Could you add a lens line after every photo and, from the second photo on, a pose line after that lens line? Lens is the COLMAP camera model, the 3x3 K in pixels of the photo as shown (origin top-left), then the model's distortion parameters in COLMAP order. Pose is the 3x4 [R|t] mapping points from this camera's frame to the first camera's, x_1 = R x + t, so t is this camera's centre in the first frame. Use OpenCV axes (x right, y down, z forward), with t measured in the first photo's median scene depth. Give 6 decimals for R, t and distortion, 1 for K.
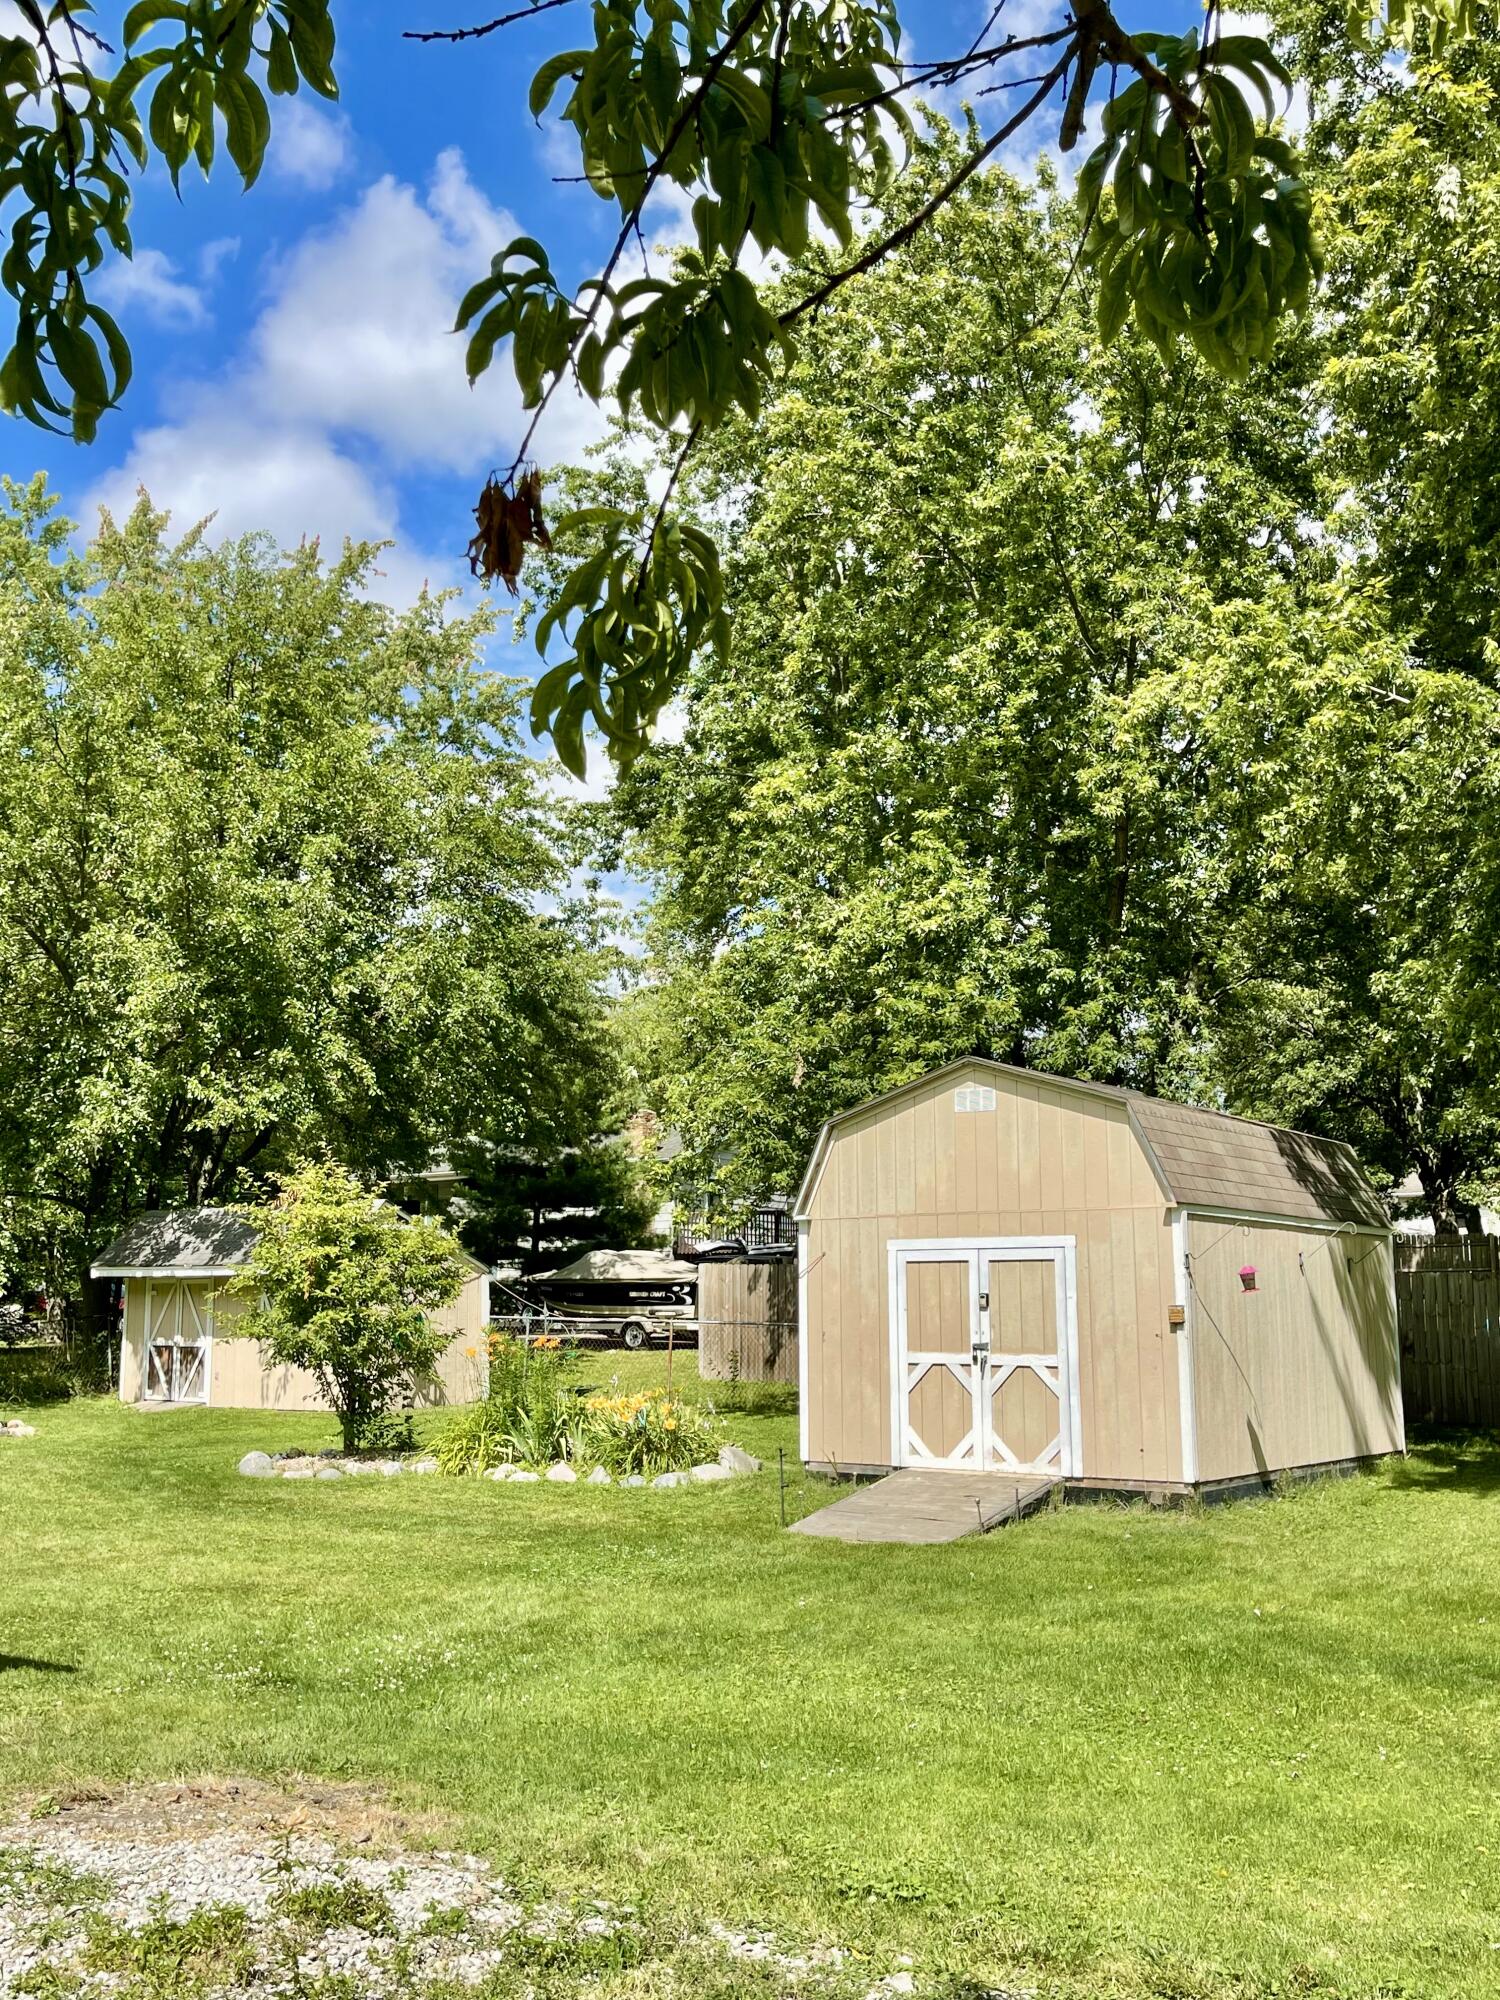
lens RADIAL K [[1860.9, 0, 745.1], [0, 1860.9, 998.9], [0, 0, 1]] dist [0.086248, 0.000000]
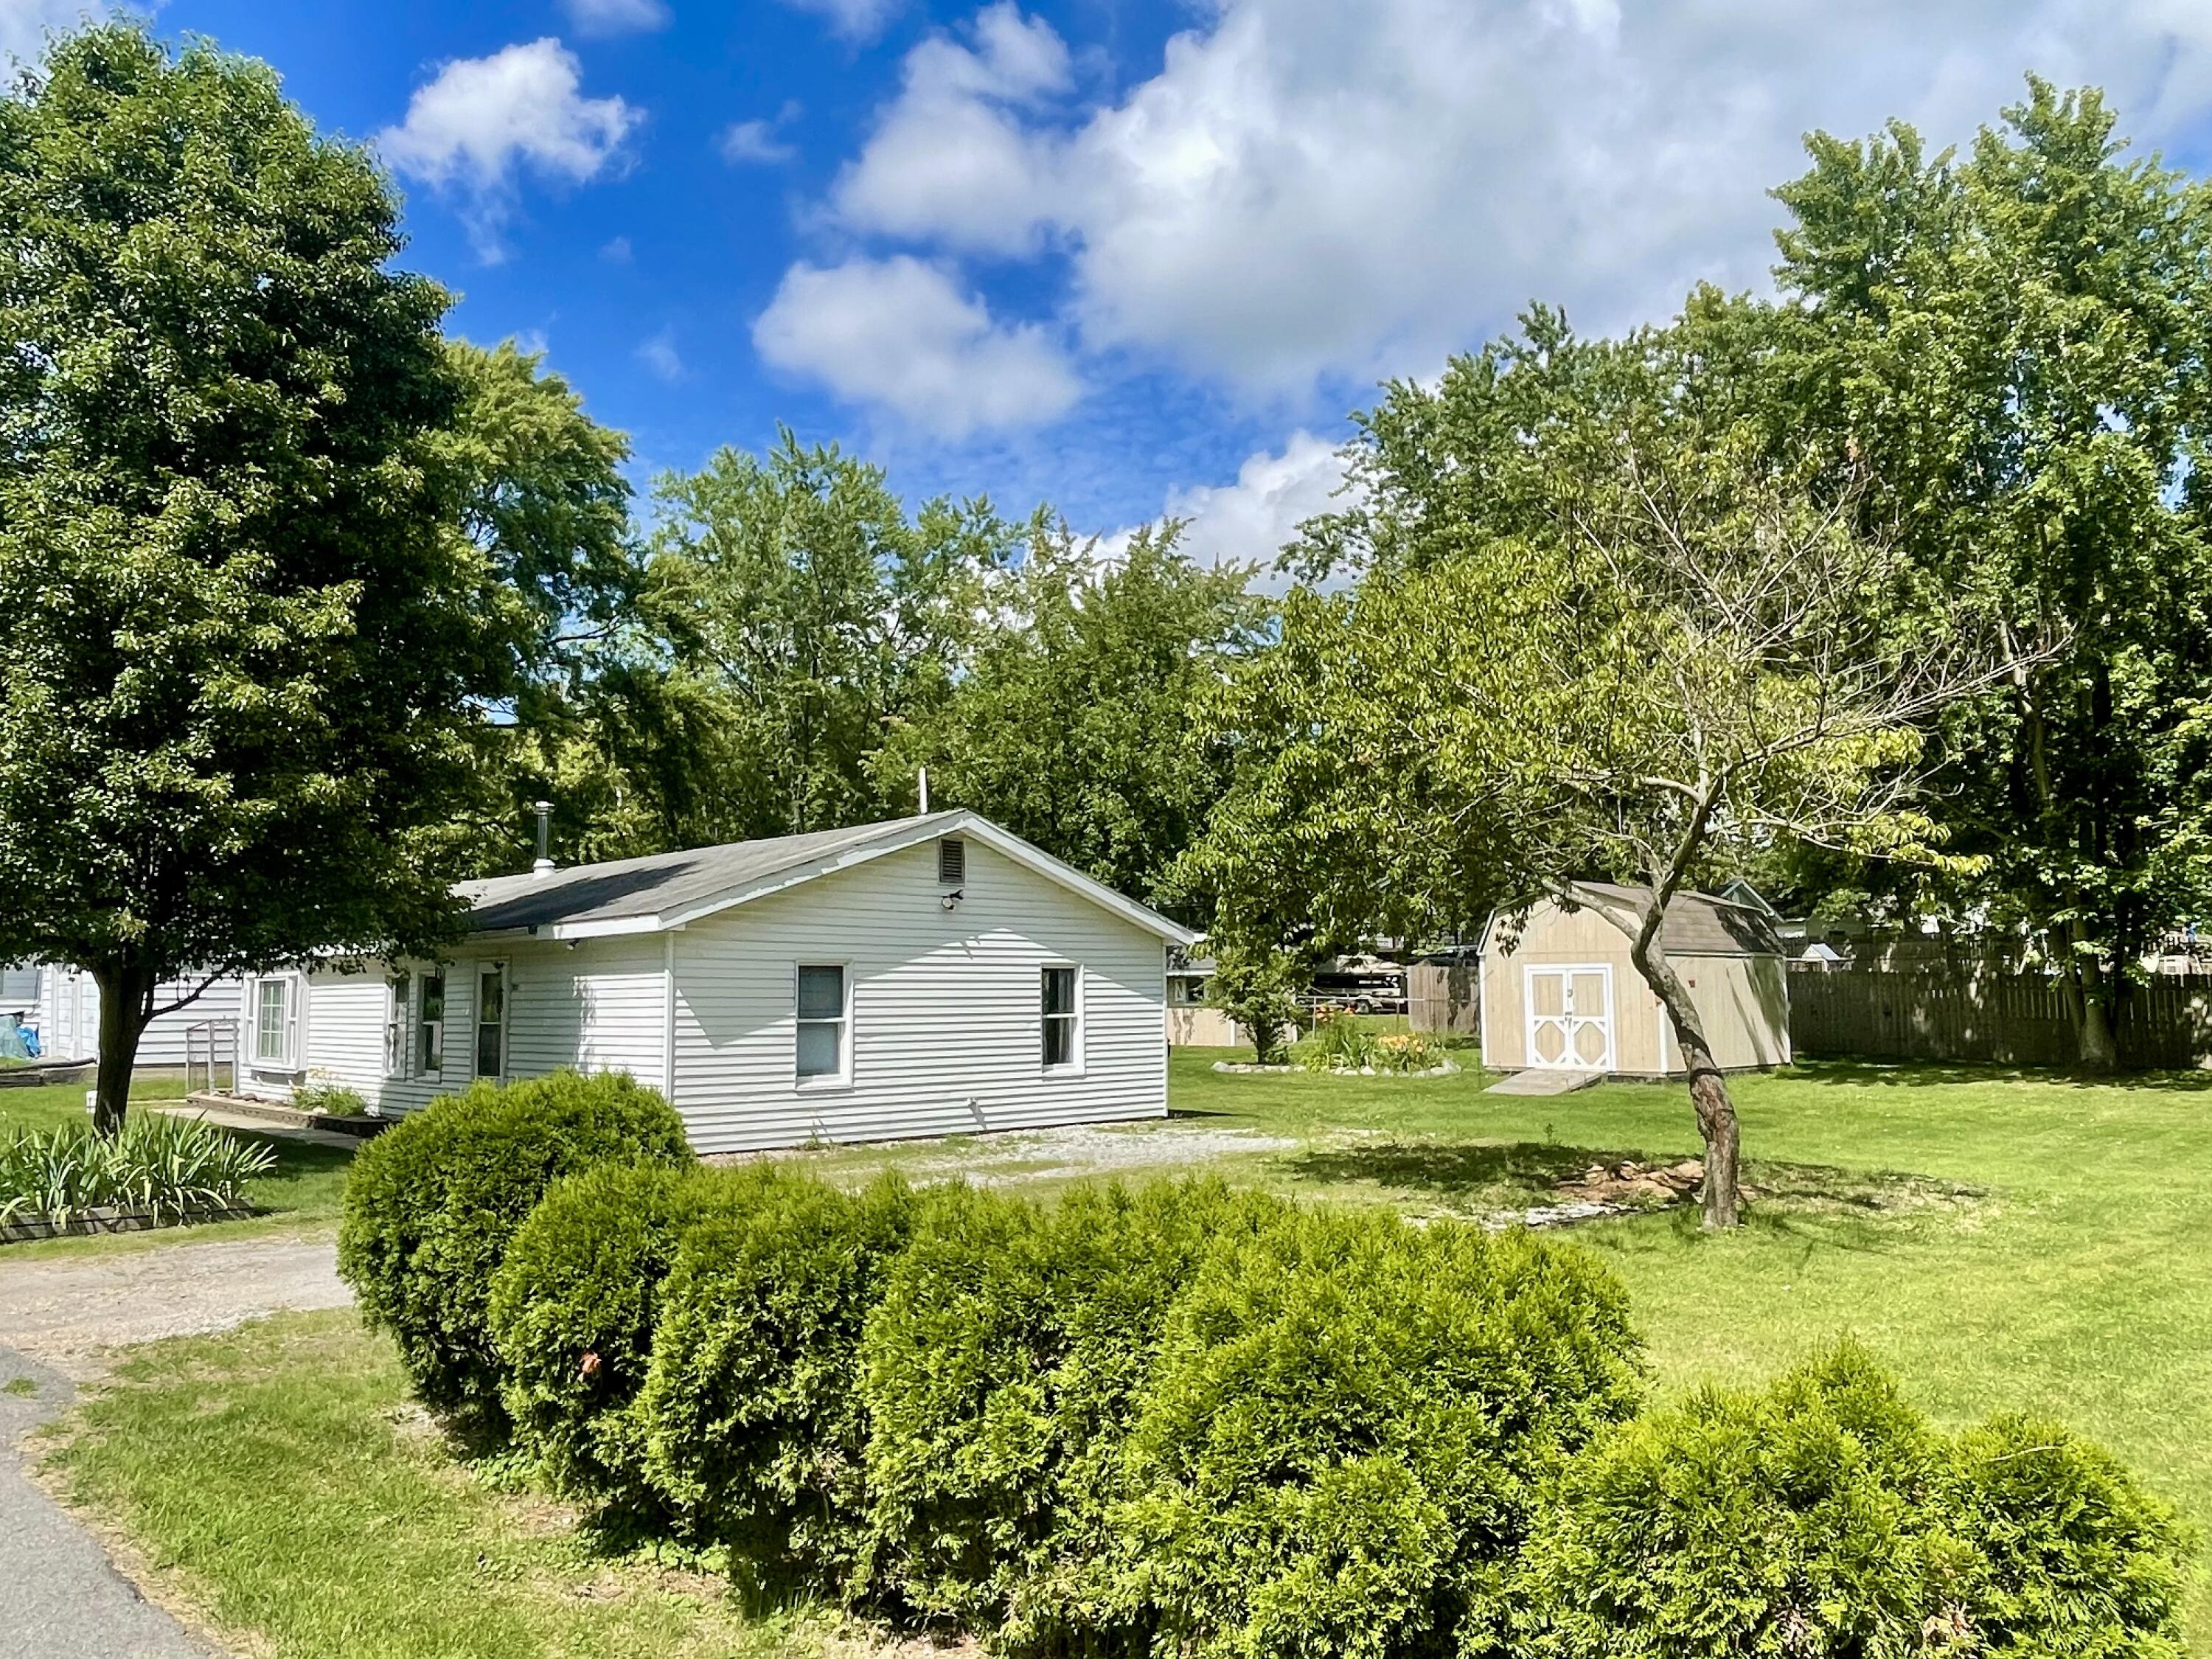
lens RADIAL K [[1567.2, 0, 1111.7], [0, 1567.2, 837.2], [0, 0, 1]] dist [0.017523, -0.000582]
pose [[0.985501, -0.021147, -0.168345, -0.075618], [0.033444, 0.996947, 0.070550, -0.145720], [0.166339, -0.075157, 0.983200, -0.767225]]
